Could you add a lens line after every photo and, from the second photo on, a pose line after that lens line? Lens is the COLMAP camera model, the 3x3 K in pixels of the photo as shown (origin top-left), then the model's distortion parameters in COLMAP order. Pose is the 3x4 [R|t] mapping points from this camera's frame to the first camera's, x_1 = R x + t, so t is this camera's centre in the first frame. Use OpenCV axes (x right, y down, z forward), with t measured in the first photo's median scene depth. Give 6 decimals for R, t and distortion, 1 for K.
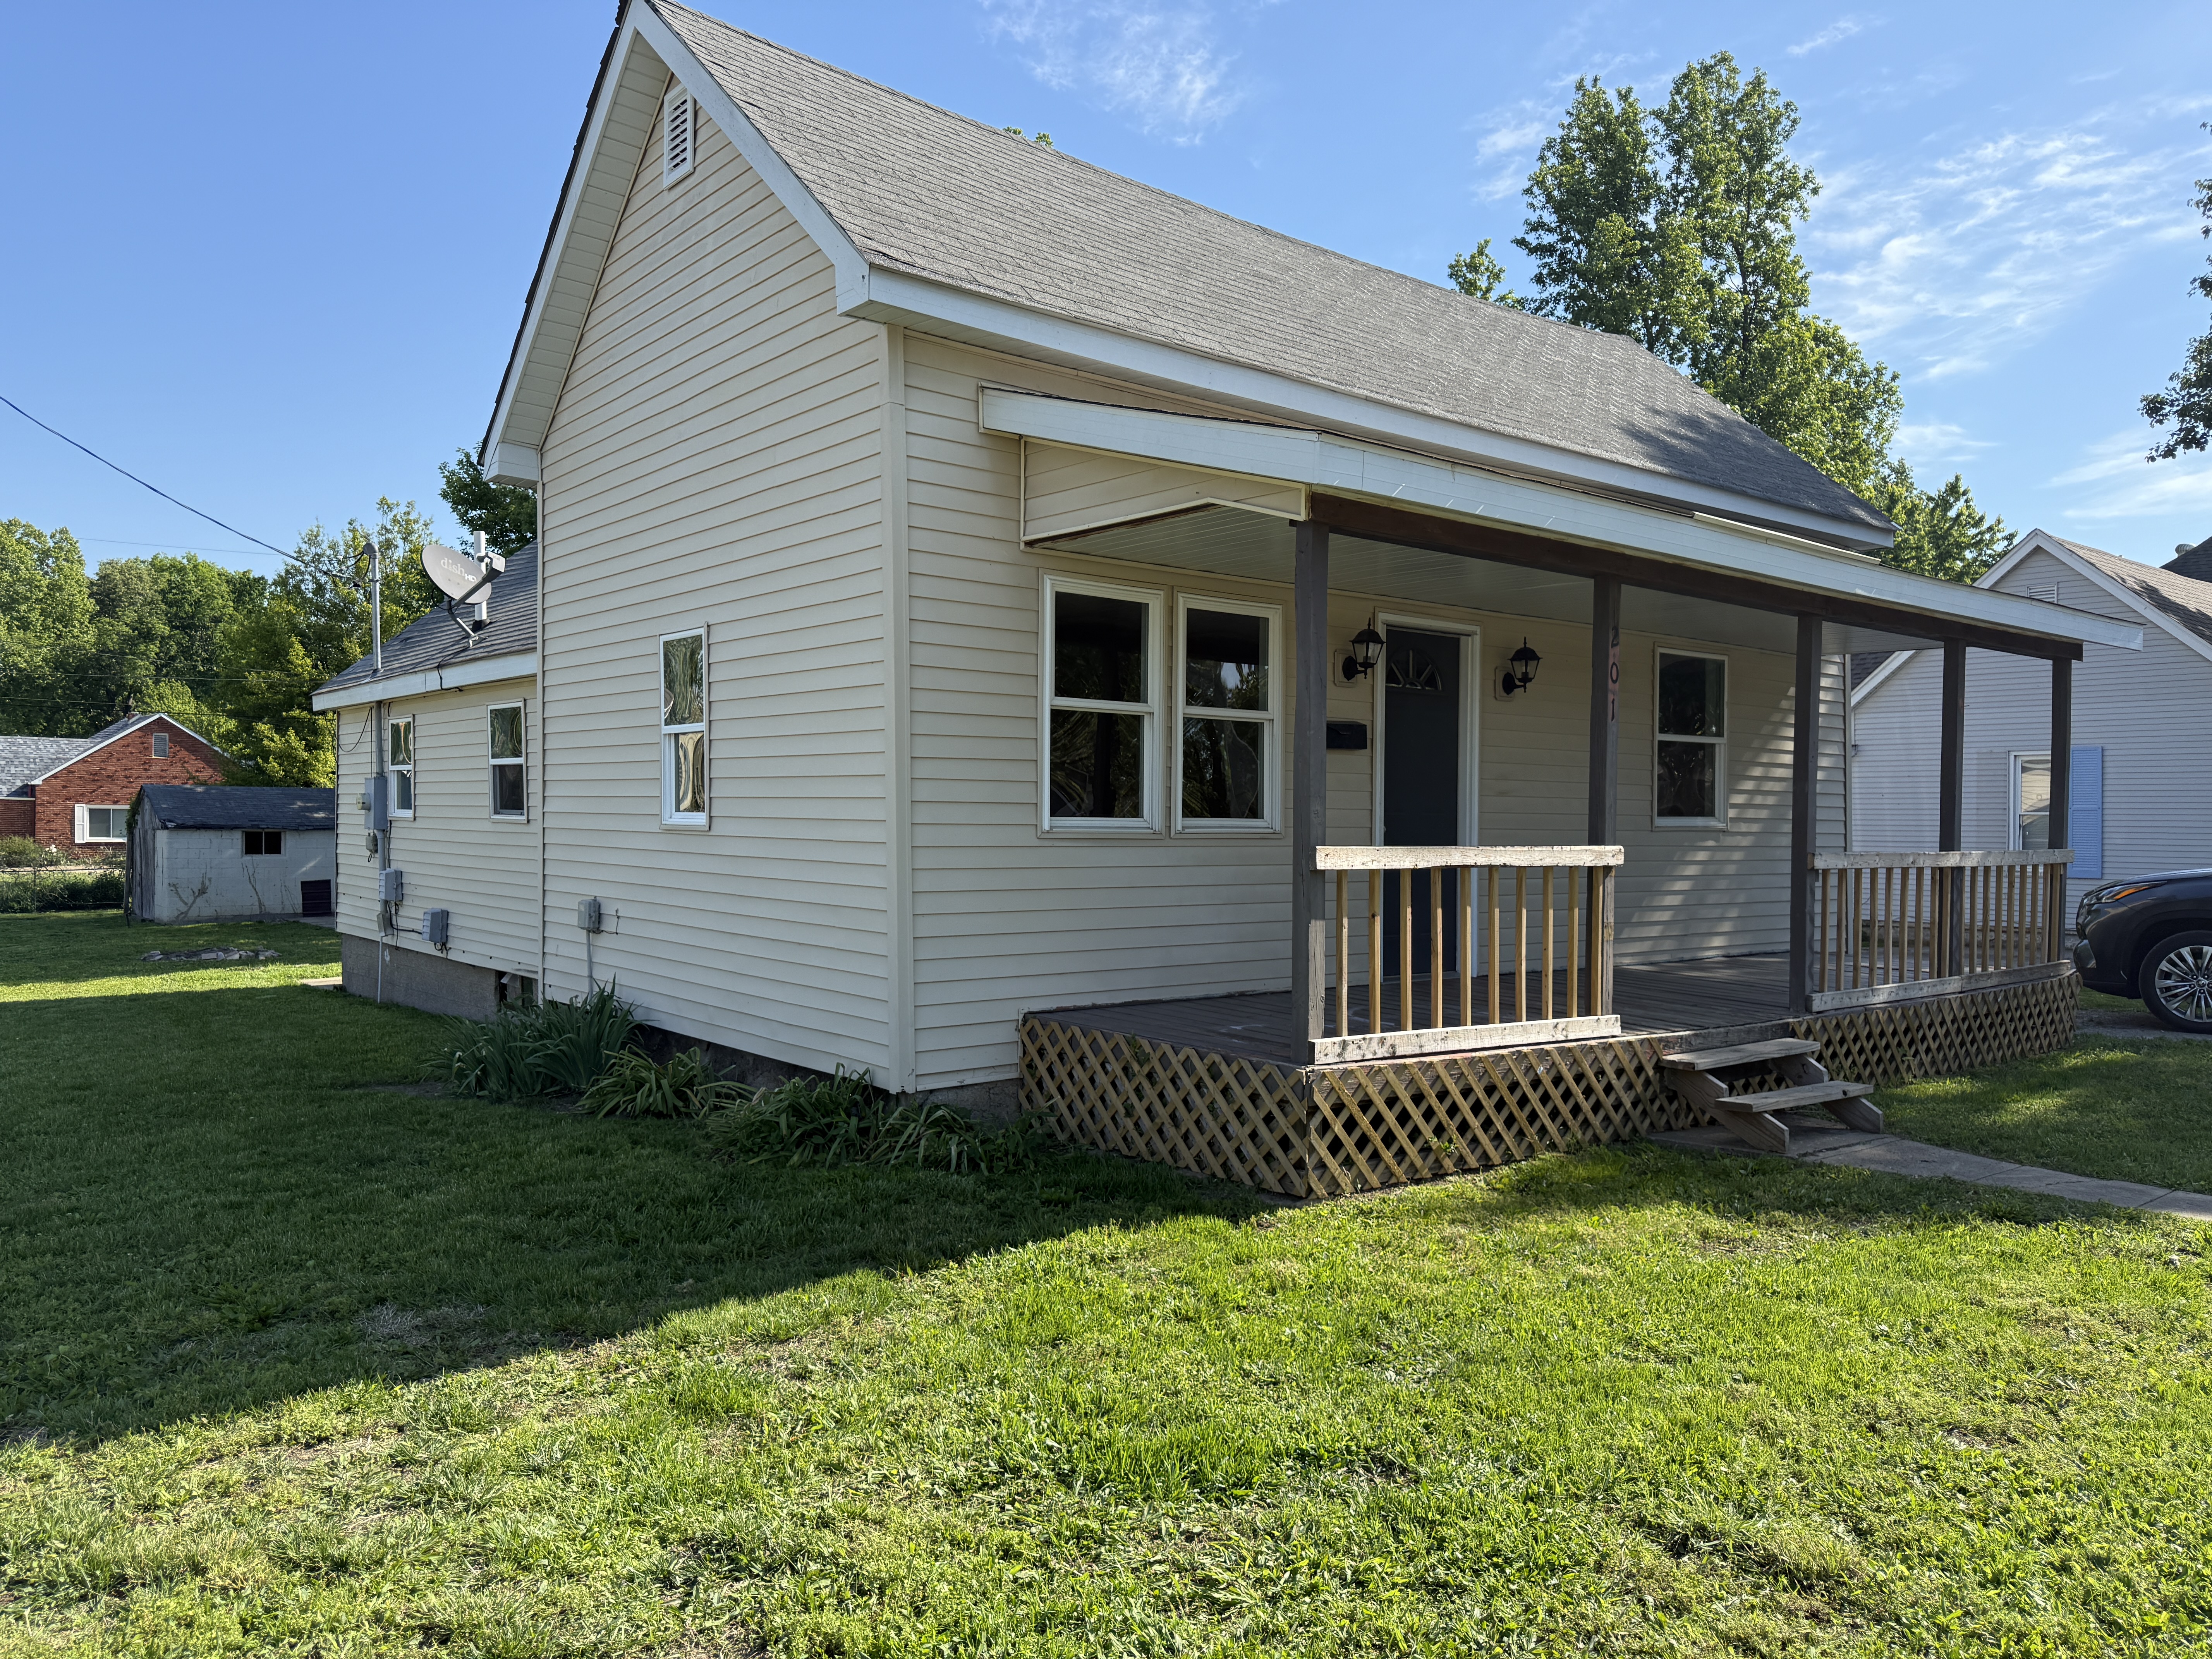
lens RADIAL K [[1562.1, 0, 1103.9], [0, 1562.1, 822.4], [0, 0, 1]] dist [0.041262, 0.002786]
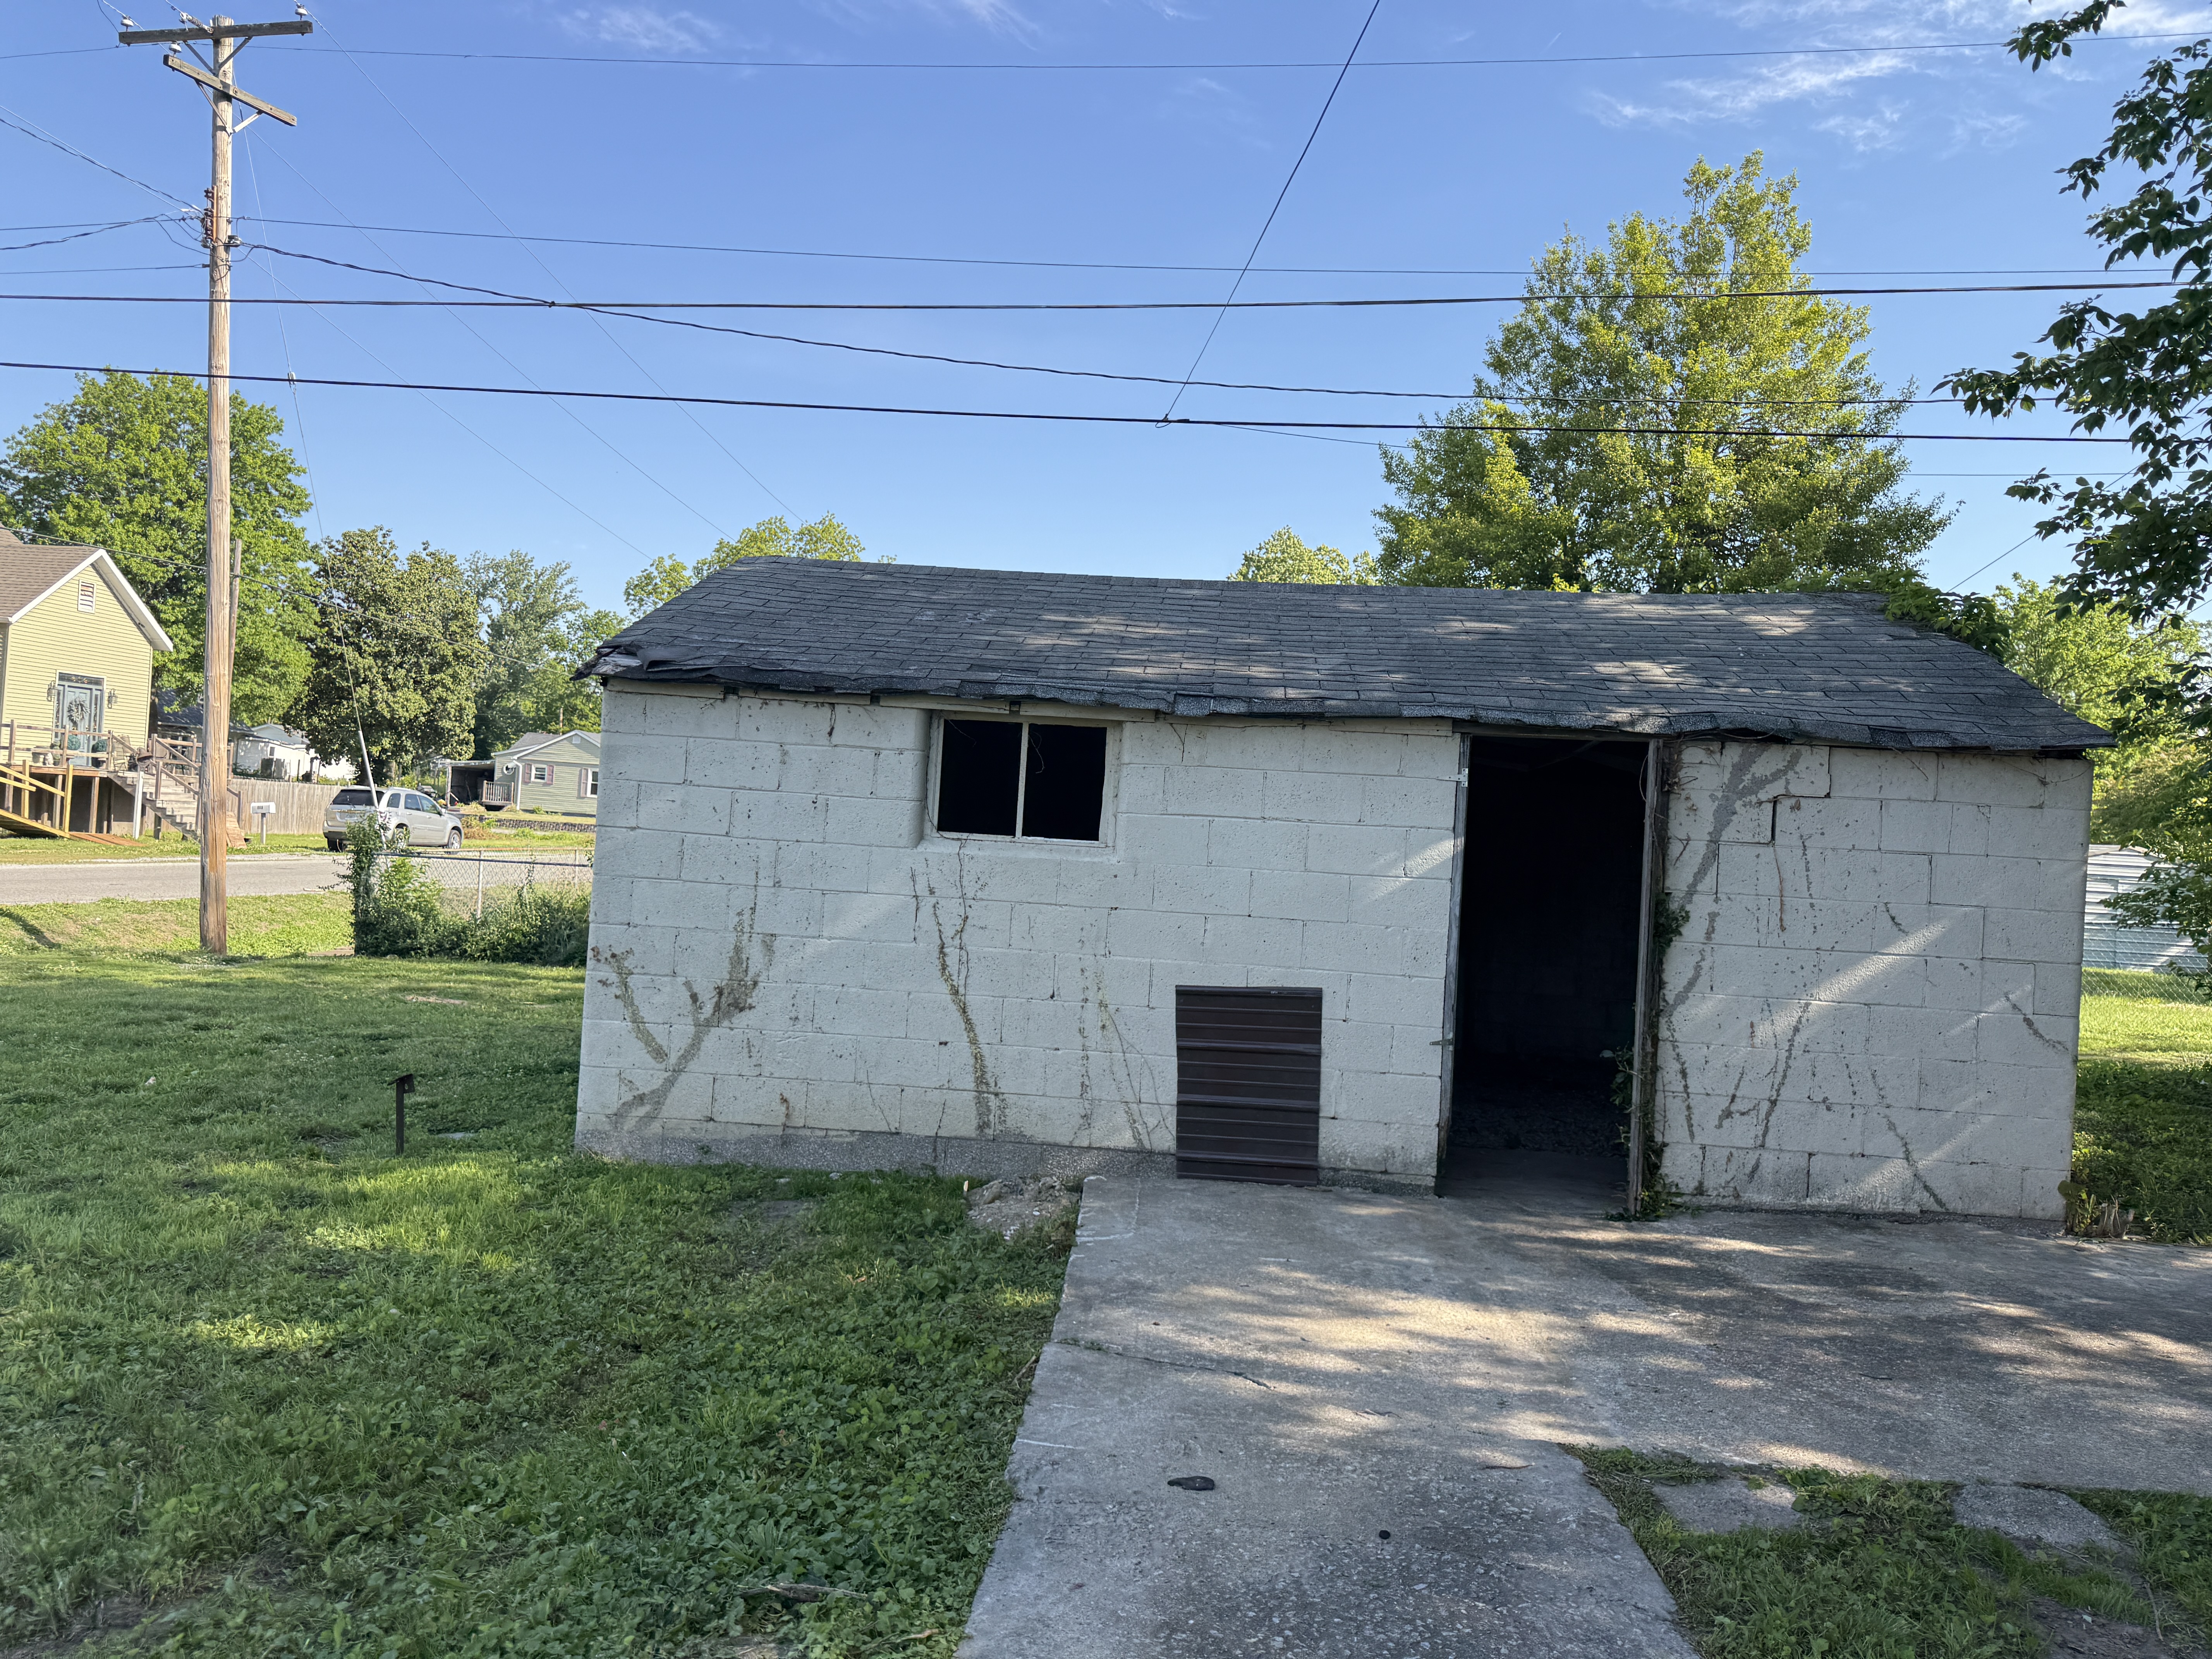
lens RADIAL K [[1562.1, 0, 1103.6], [0, 1562.1, 833.9], [0, 0, 1]] dist [0.041262, 0.002786]
pose [[0.710238, 0.035228, -0.703080, -0.375872], [-0.053677, 0.998550, -0.004190, 0.019699], [0.701912, 0.040715, 0.711099, 0.845771]]
